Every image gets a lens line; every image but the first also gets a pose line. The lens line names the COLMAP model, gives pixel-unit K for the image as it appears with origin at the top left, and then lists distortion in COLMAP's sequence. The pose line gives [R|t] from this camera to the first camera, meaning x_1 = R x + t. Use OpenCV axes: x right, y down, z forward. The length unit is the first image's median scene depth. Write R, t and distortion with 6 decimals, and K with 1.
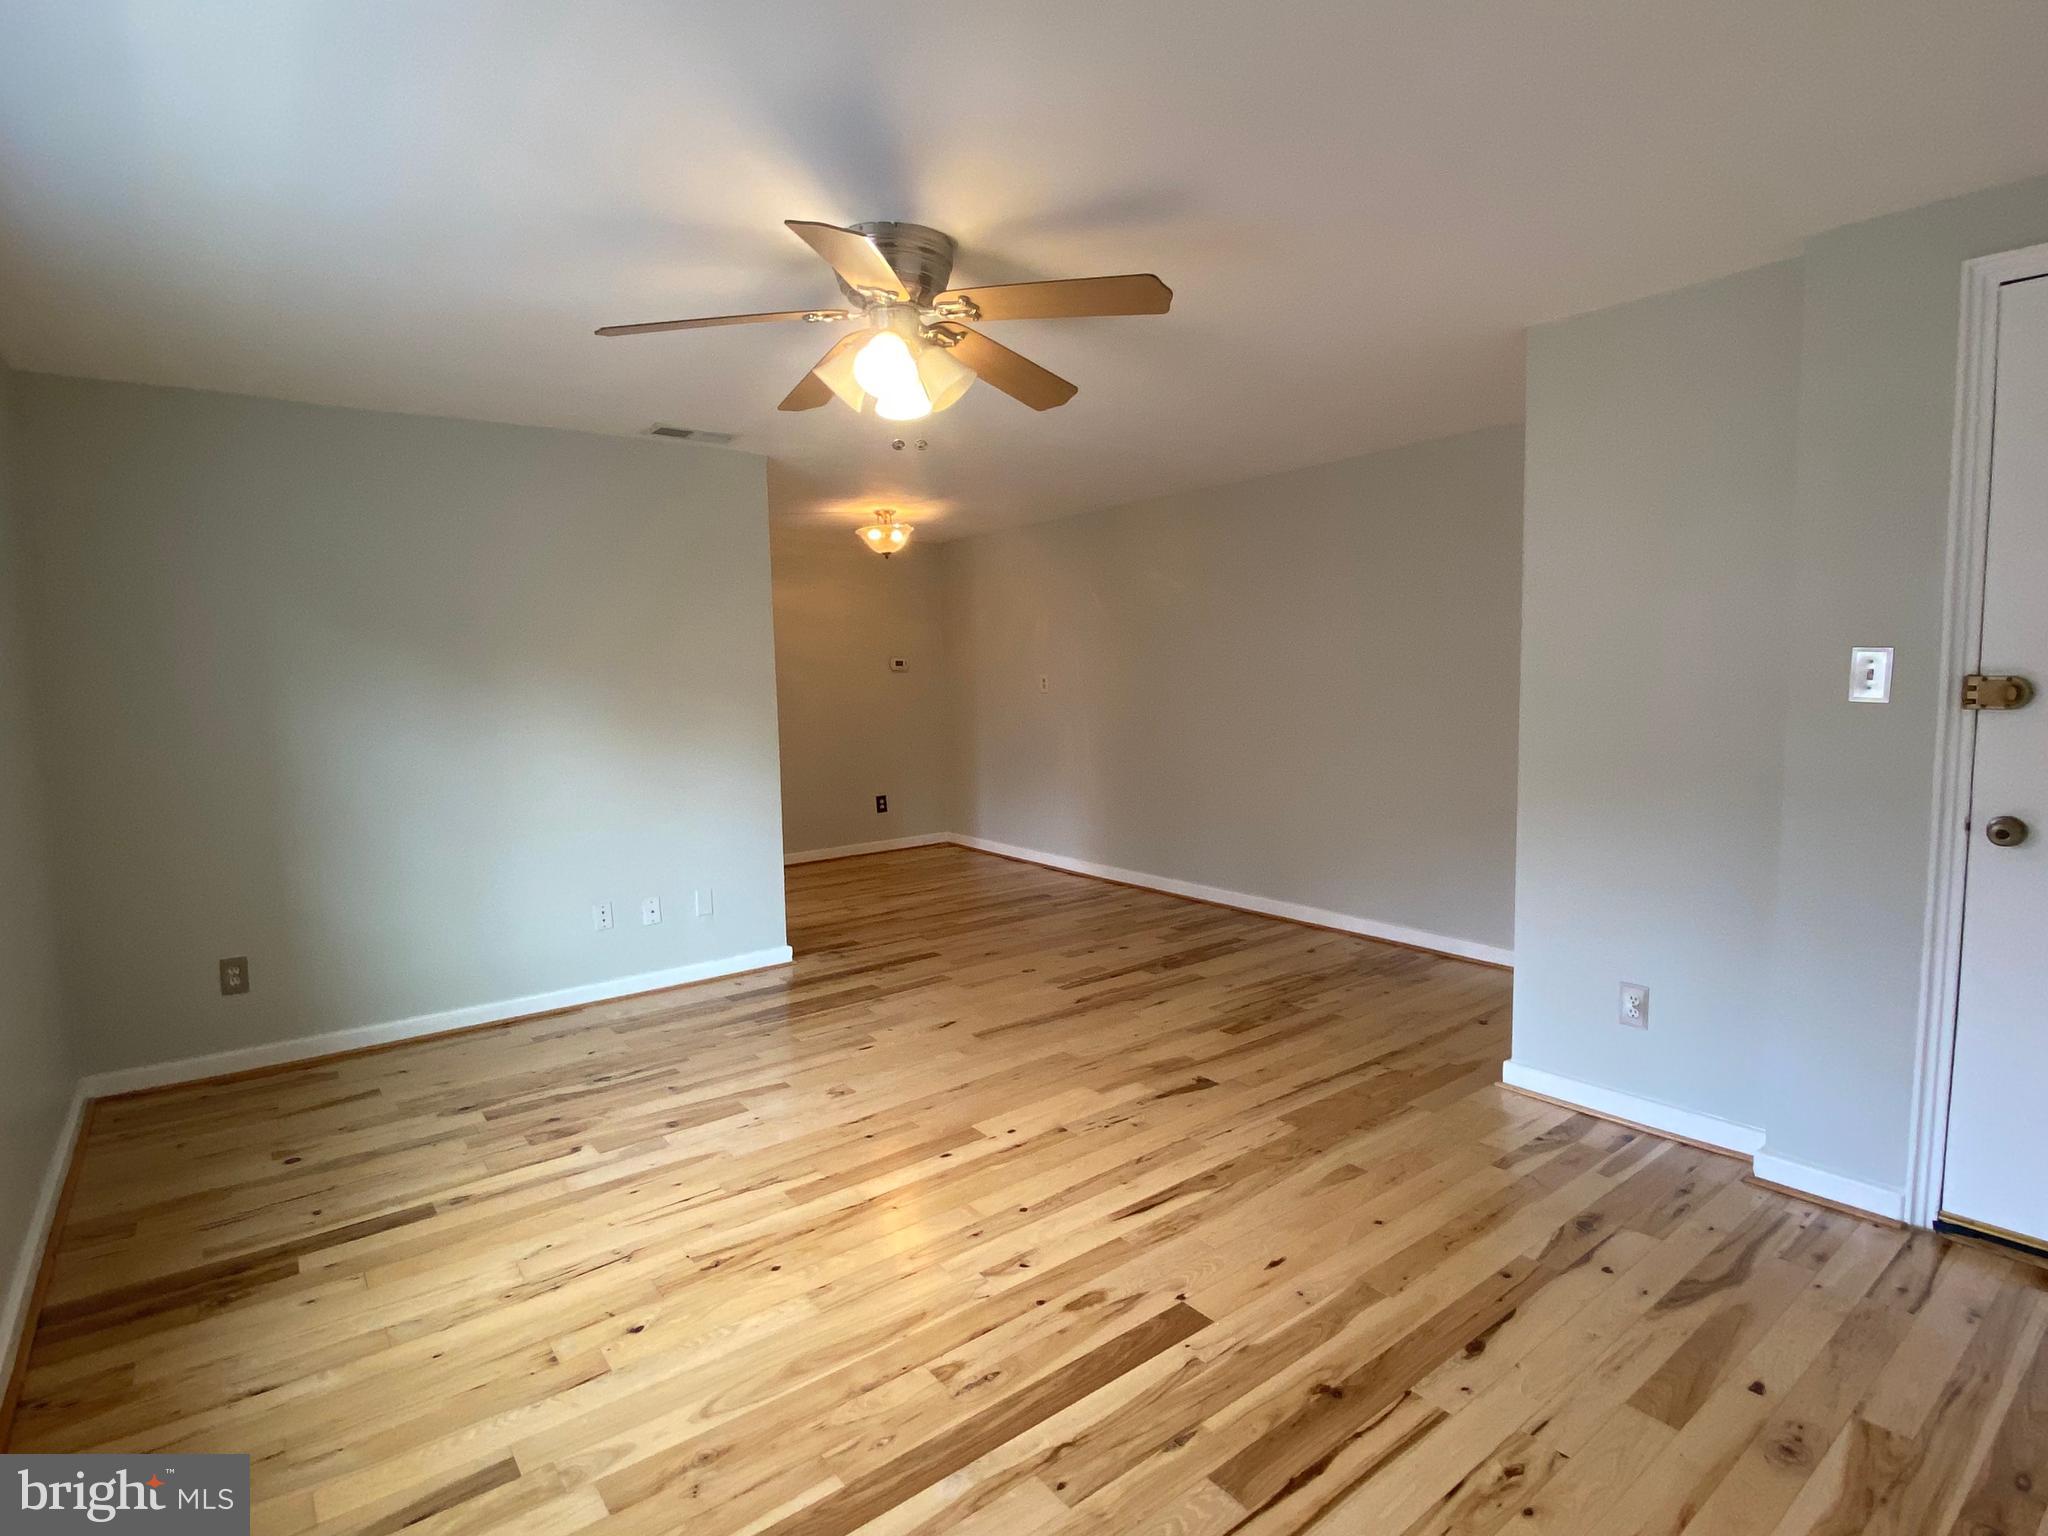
lens RADIAL K [[1025.2, 0, 1011.5], [0, 1025.2, 760.9], [0, 0, 1]] dist [0.080464, -0.072509]
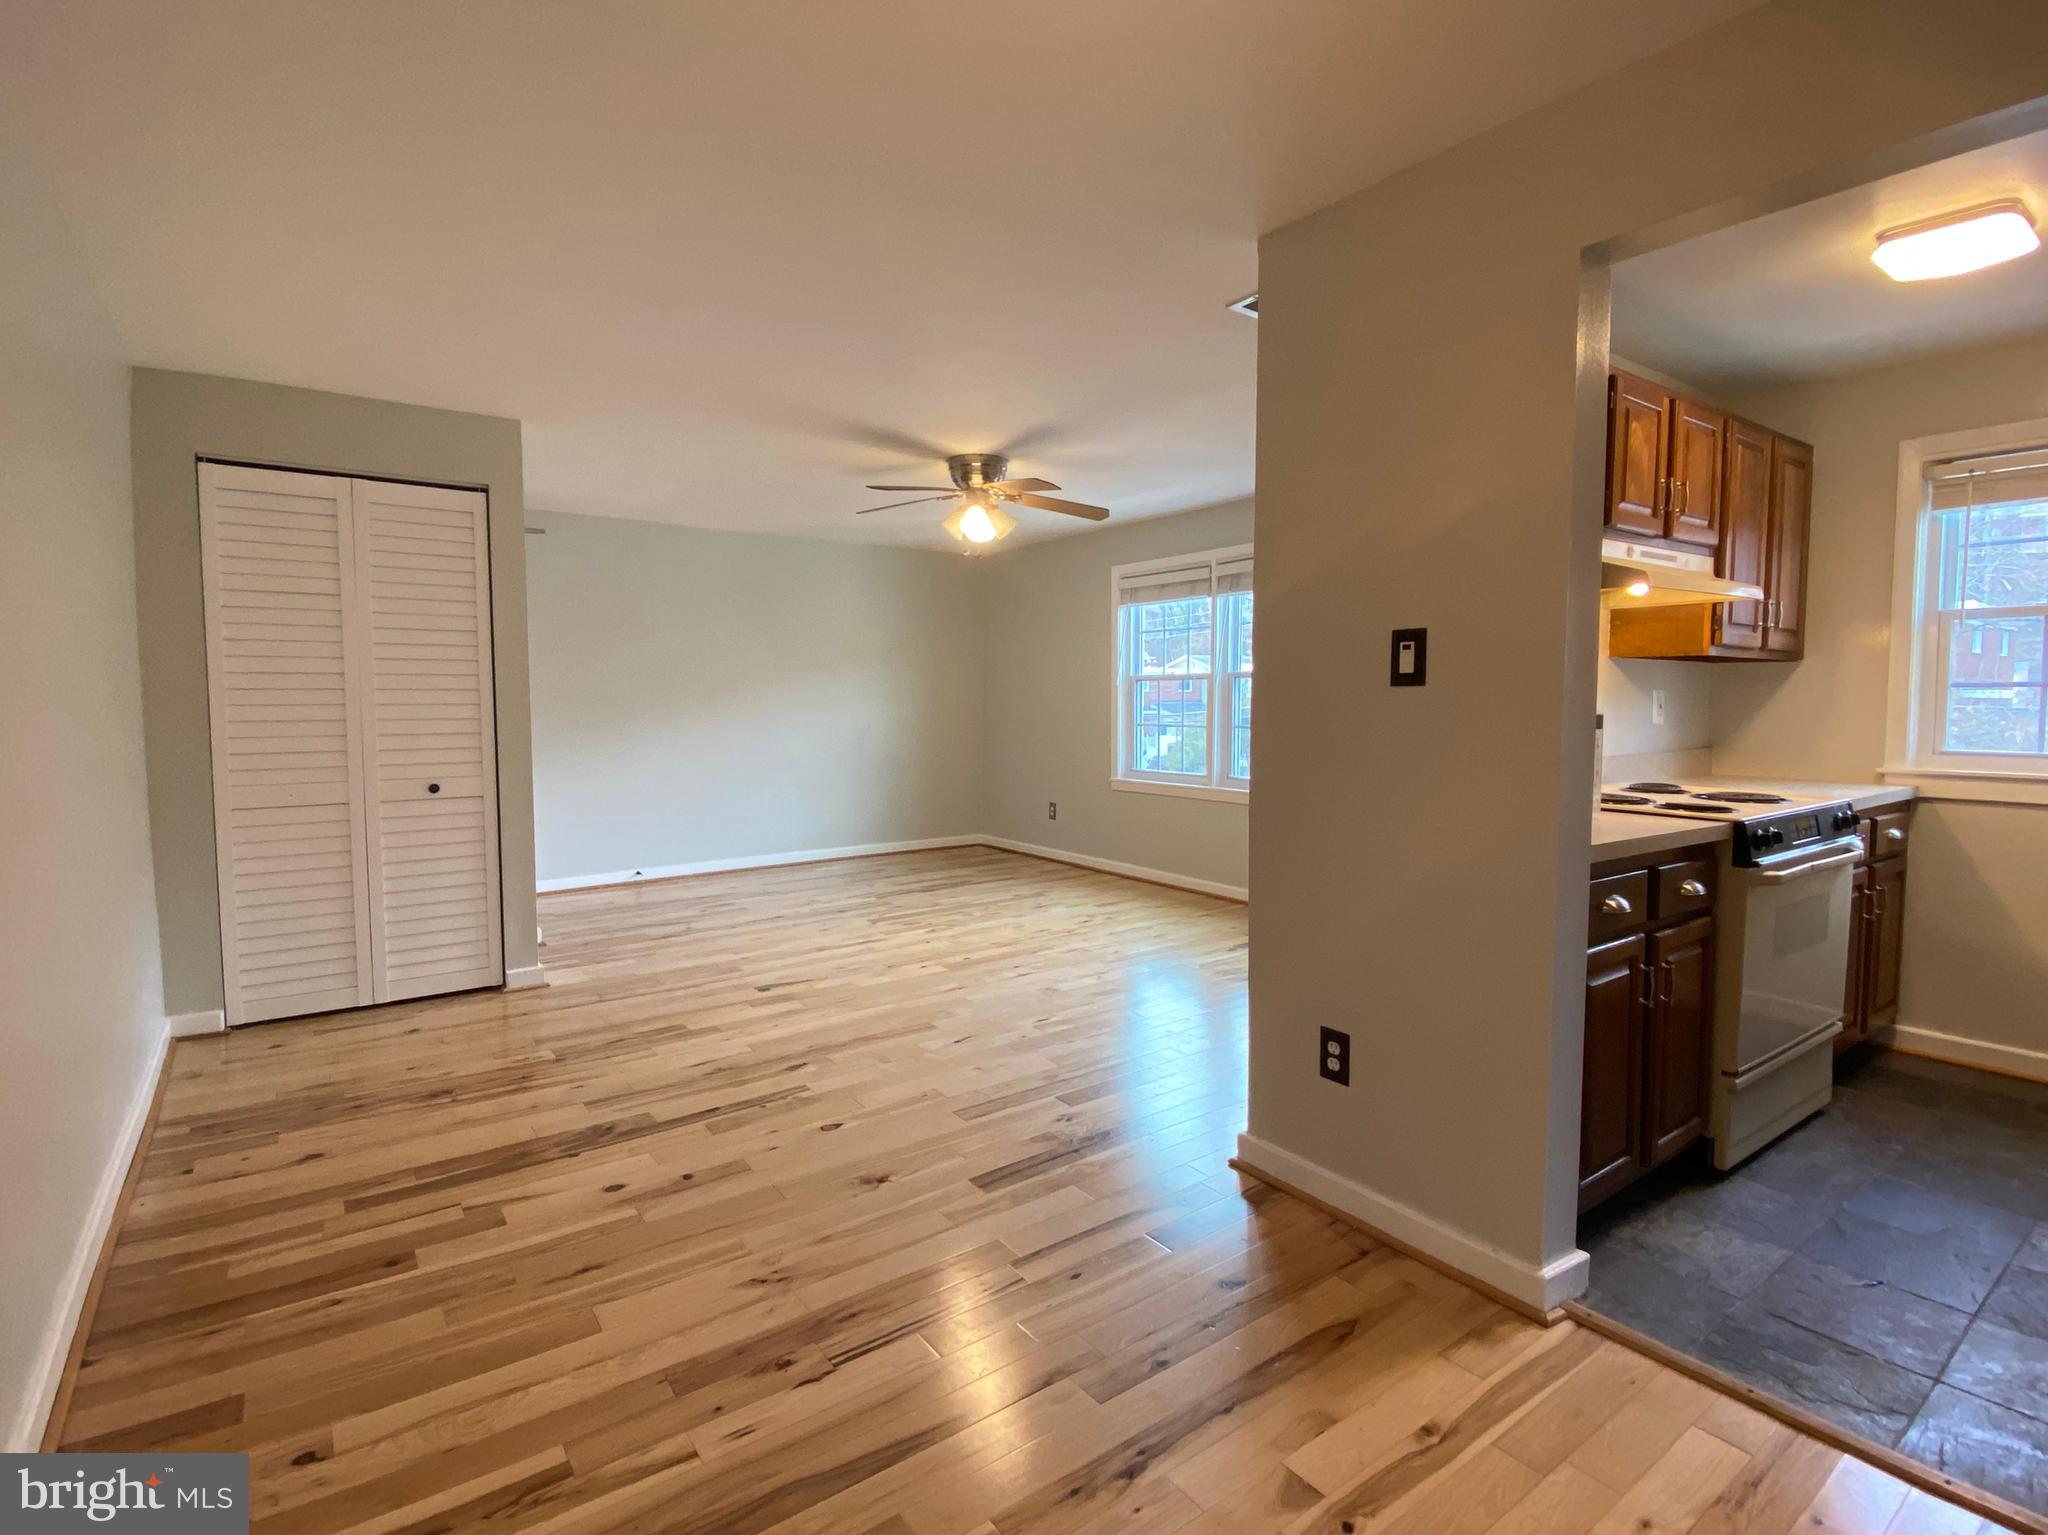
lens RADIAL K [[1008.8, 0, 1027.3], [0, 1008.8, 760.6], [0, 0, 1]] dist [0.052847, -0.044118]
pose [[-0.999657, 0.019307, 0.017699, -0.155984], [0.021853, 0.987321, 0.157225, -0.146380], [-0.014439, 0.157558, -0.987404, 2.084695]]
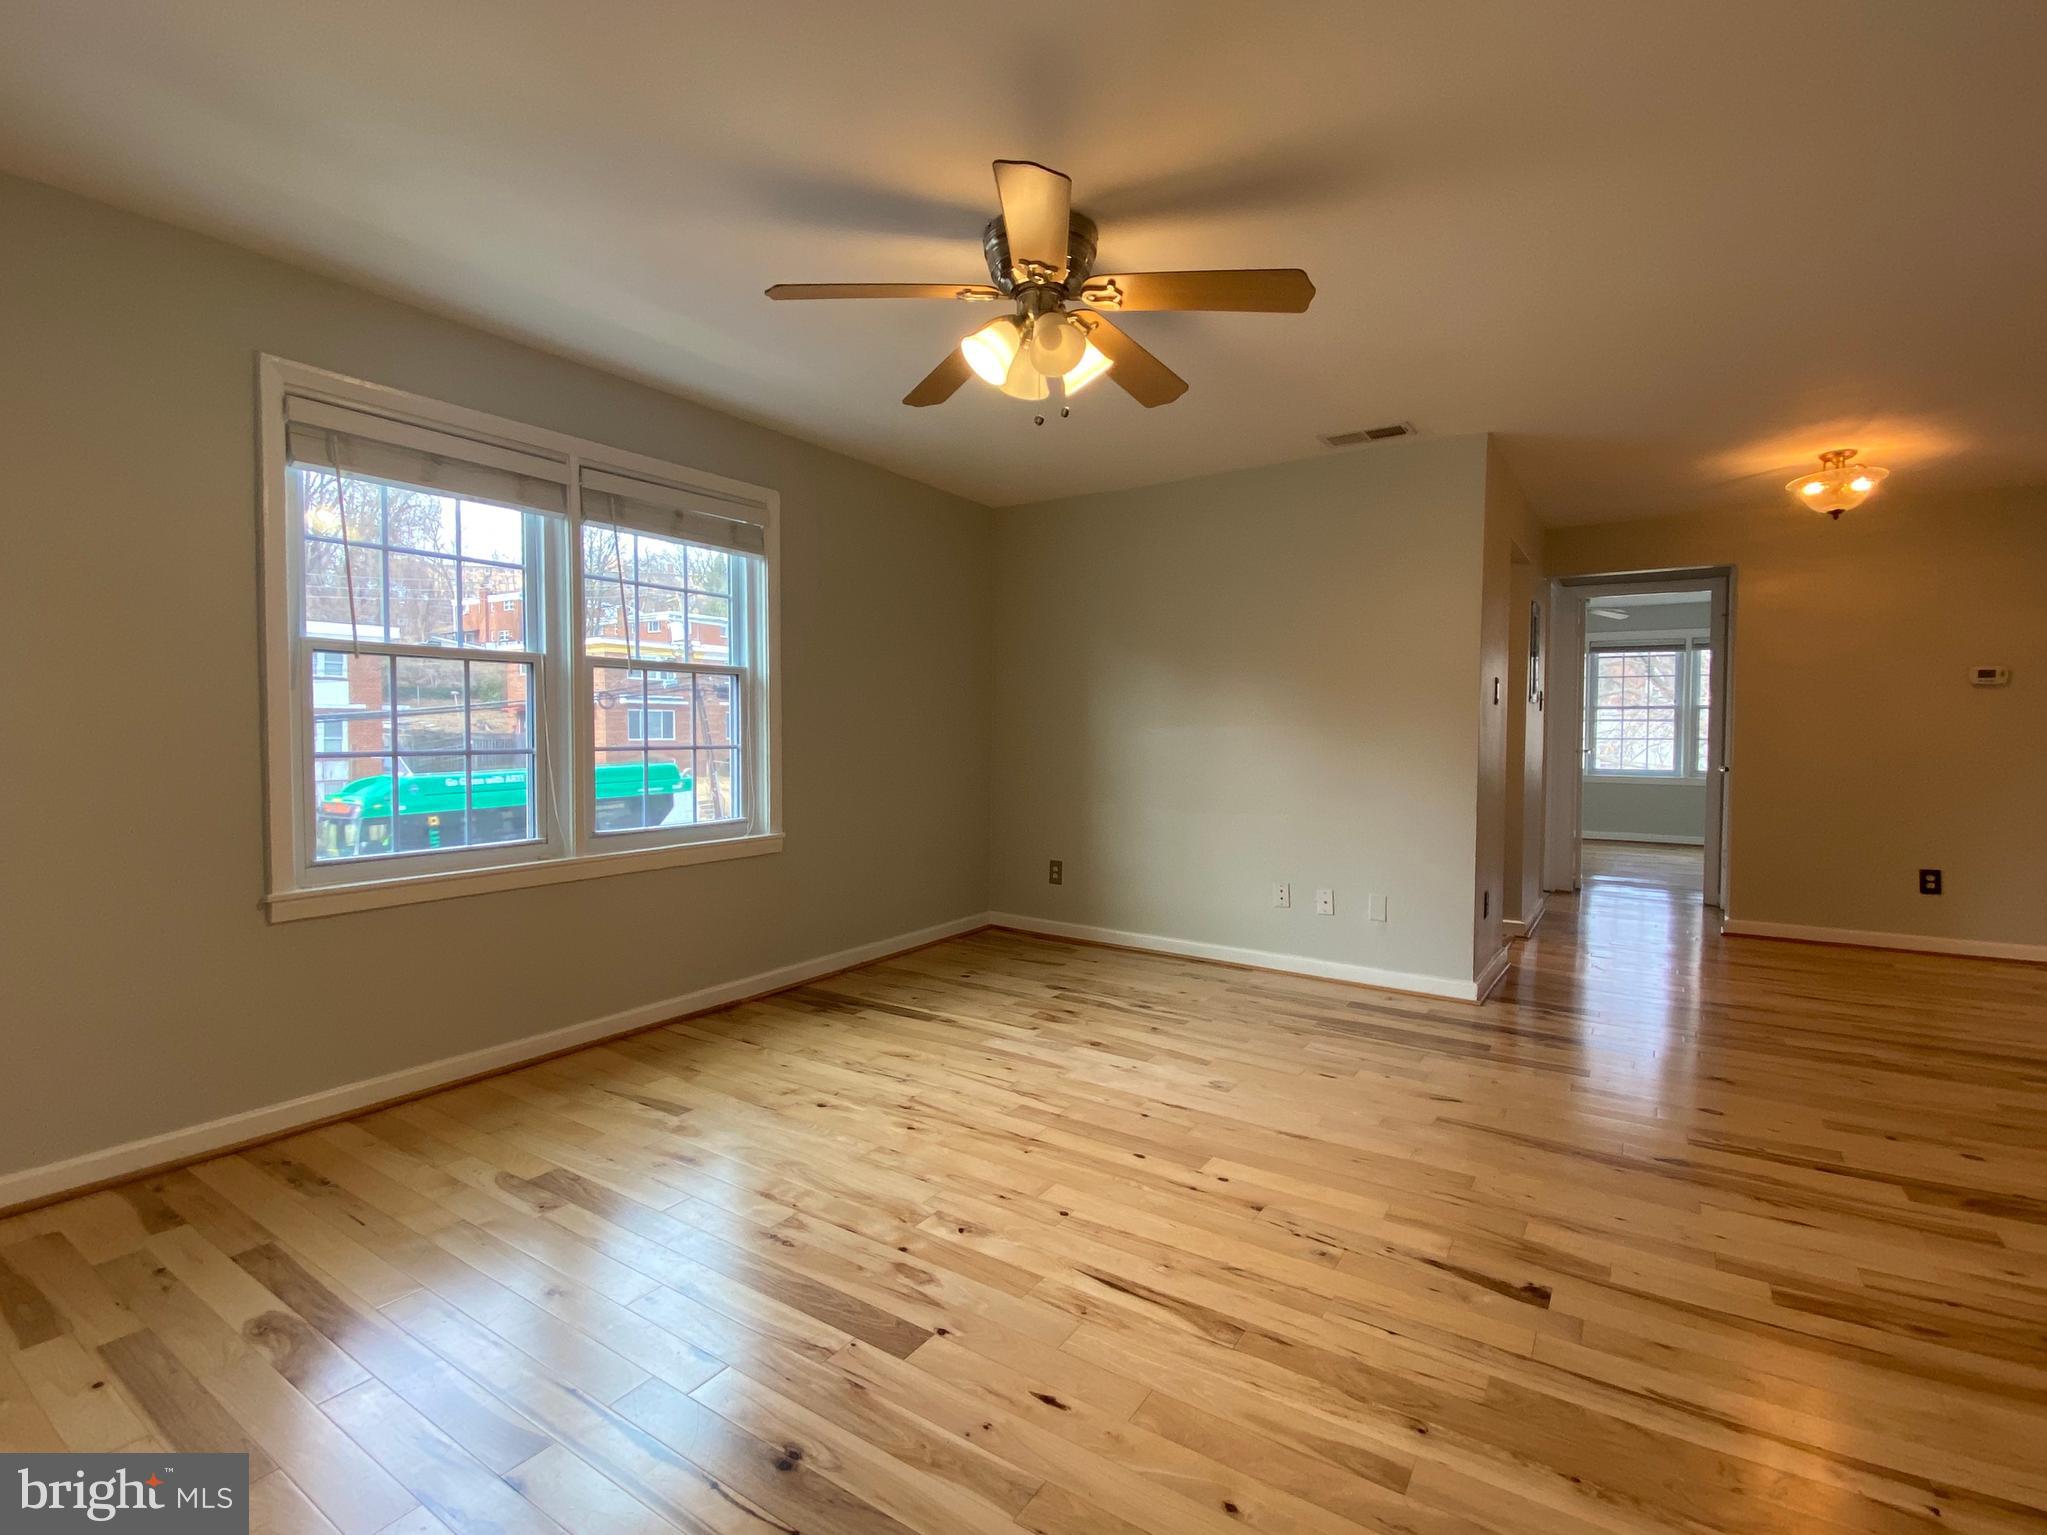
lens RADIAL K [[955.0, 0, 1030.5], [0, 955.0, 757.4], [0, 0, 1]] dist [0.047659, -0.037107]
pose [[0.340477, 0.052508, -0.938786, 0.579083], [-0.097616, 0.995018, 0.020250, 0.012391], [0.935172, 0.084746, 0.343906, 0.478914]]
